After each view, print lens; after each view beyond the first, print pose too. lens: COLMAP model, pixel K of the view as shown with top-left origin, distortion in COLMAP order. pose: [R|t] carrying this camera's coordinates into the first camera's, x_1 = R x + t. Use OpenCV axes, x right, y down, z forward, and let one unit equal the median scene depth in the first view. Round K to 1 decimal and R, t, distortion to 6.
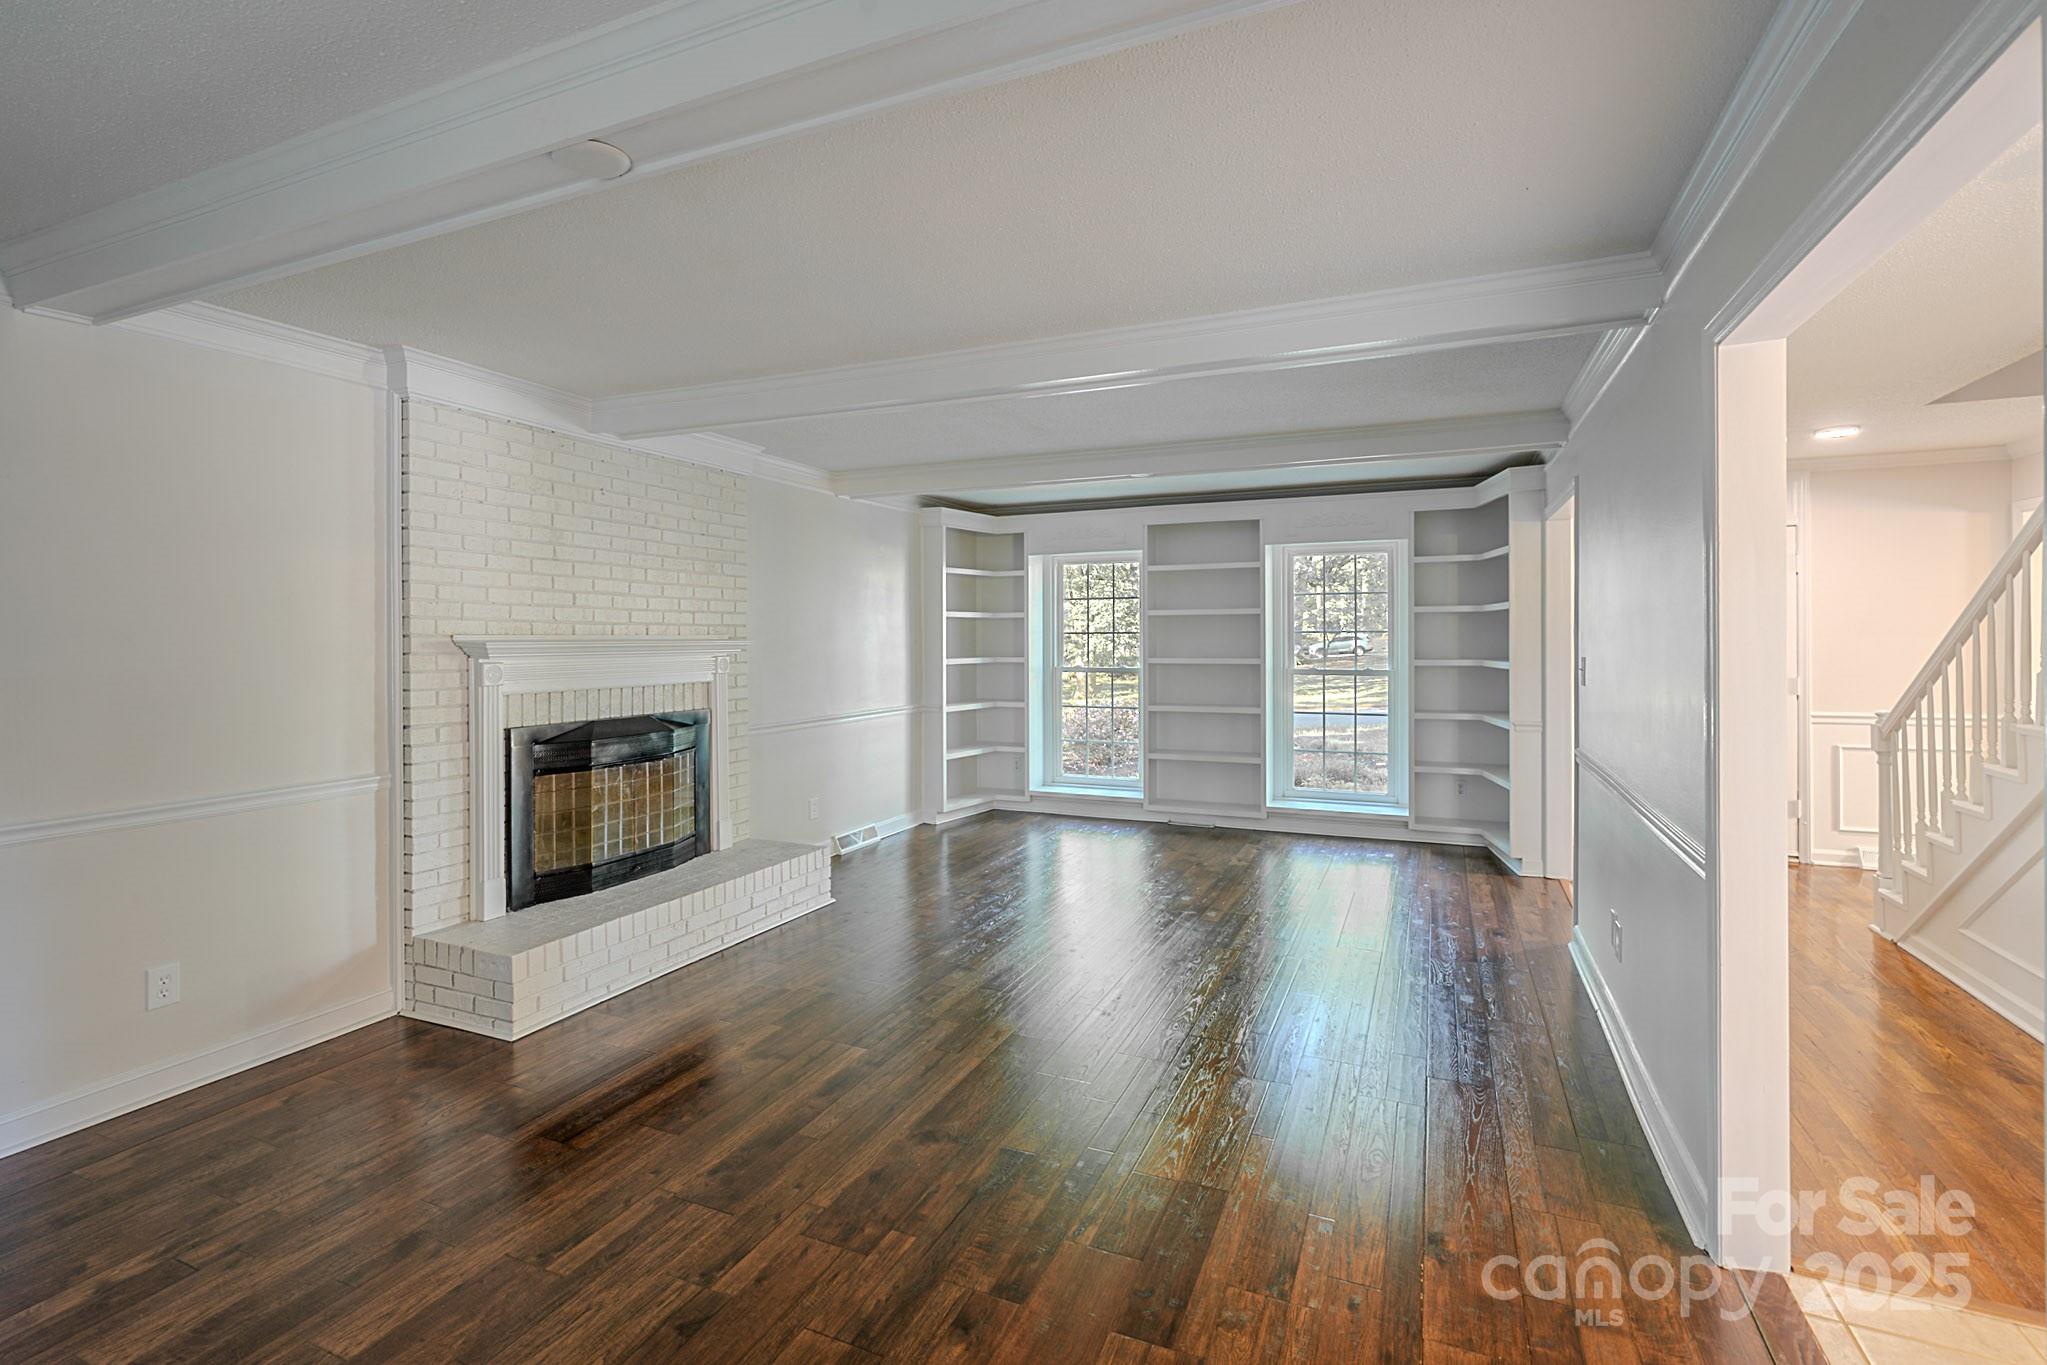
lens RADIAL K [[937.0, 0, 1013.3], [0, 937.0, 654.0], [0, 0, 1]] dist [-0.000293, 0.000808]
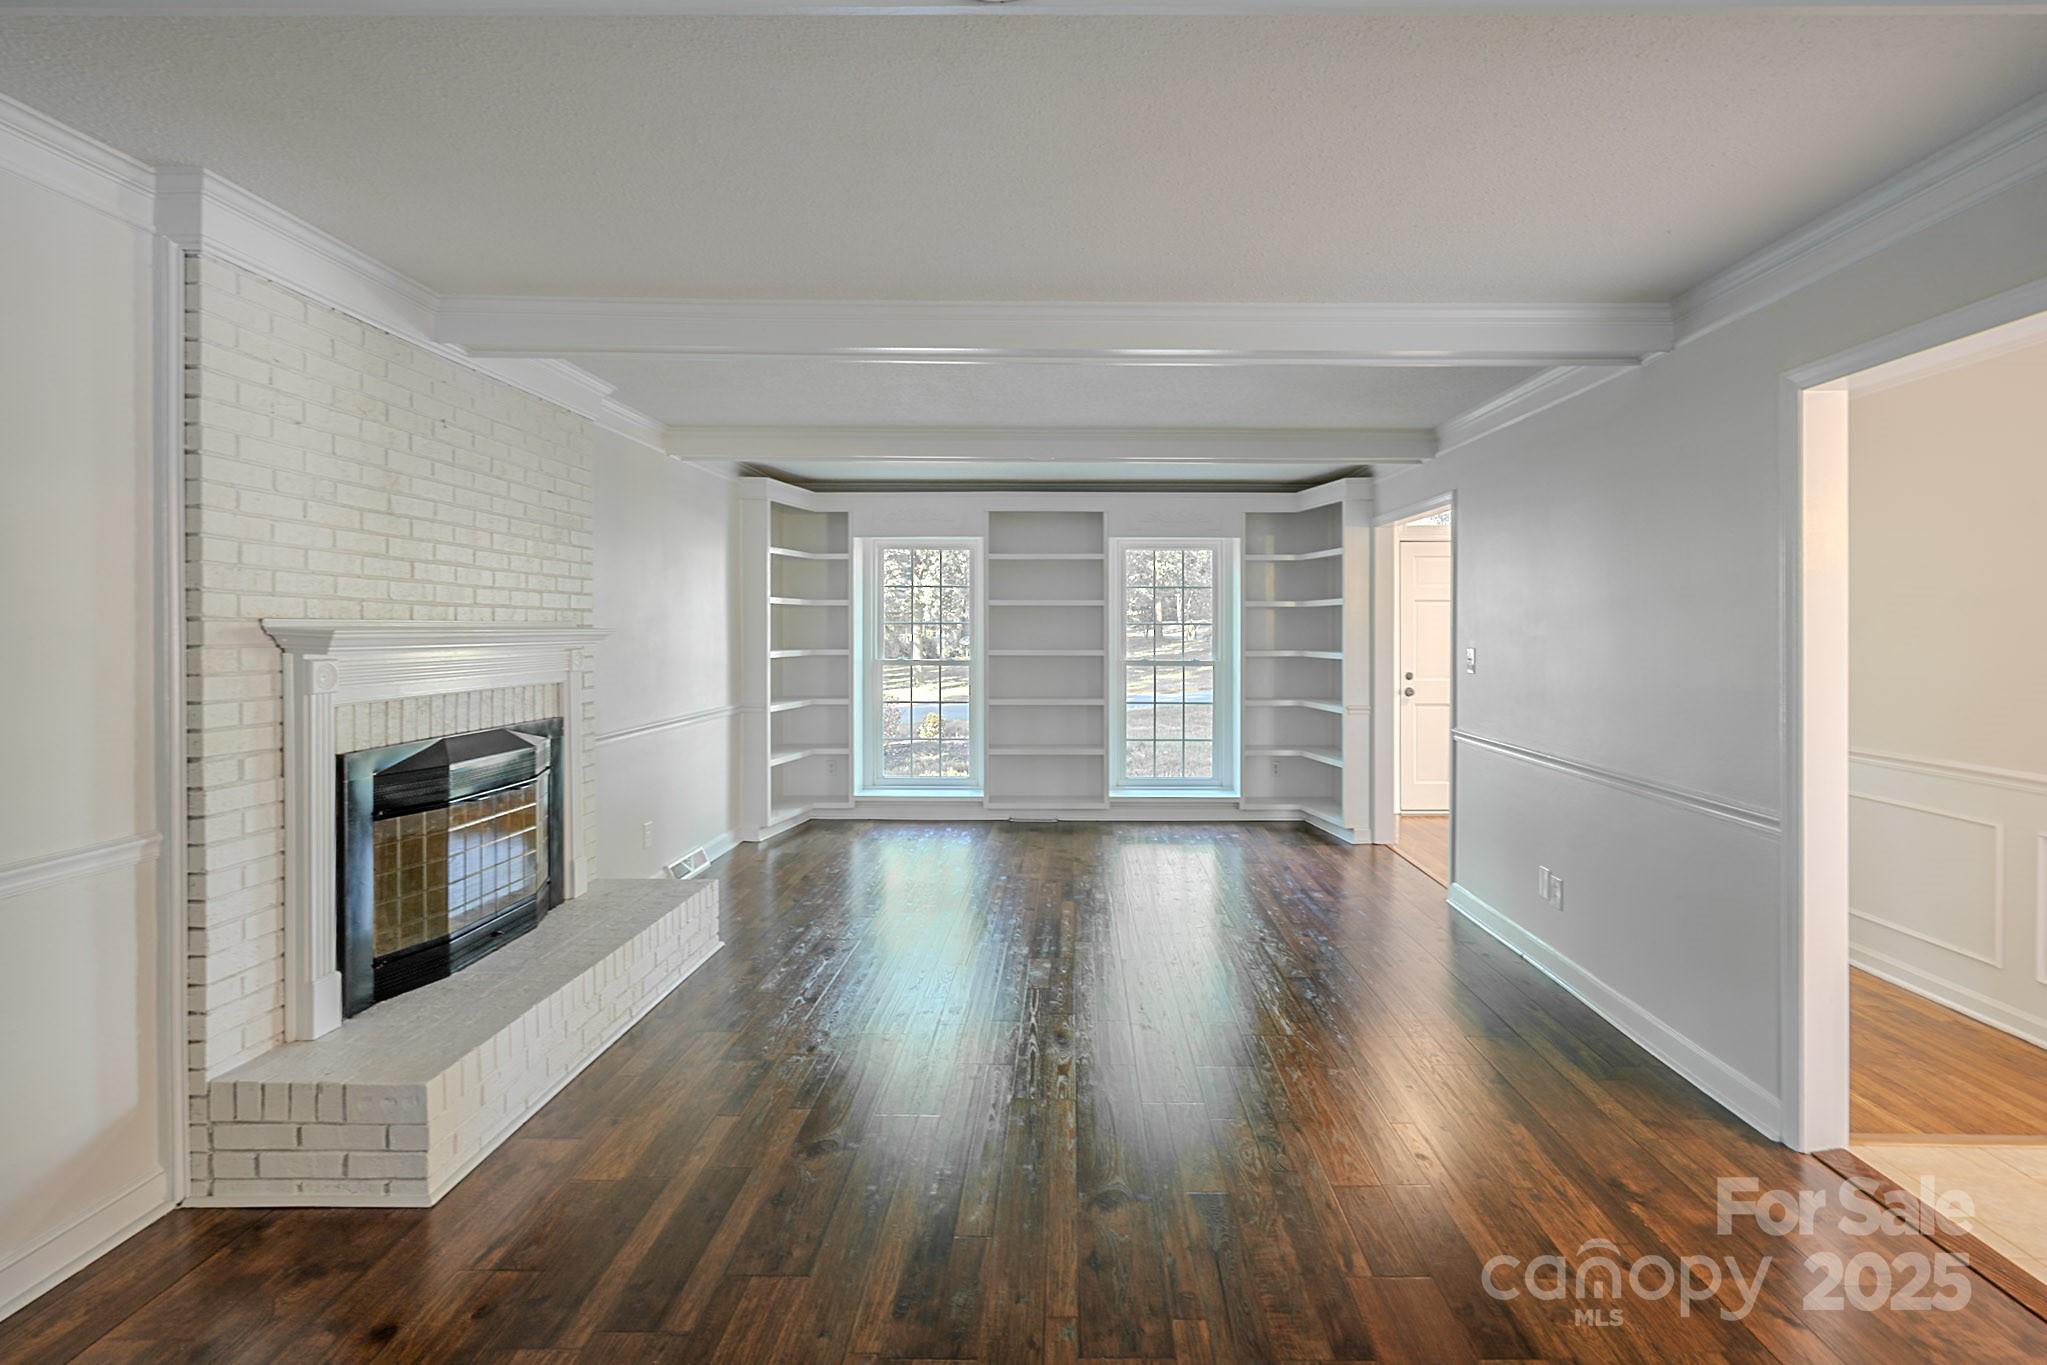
lens RADIAL K [[953.5, 0, 1022.8], [0, 953.5, 644.4], [0, 0, 1]] dist [0.000832, 0.000475]
pose [[0.914870, -0.000318, 0.403750, -0.297324], [0.000595, 1.000000, -0.000559, -0.000831], [-0.403749, 0.000752, 0.914869, 0.126343]]
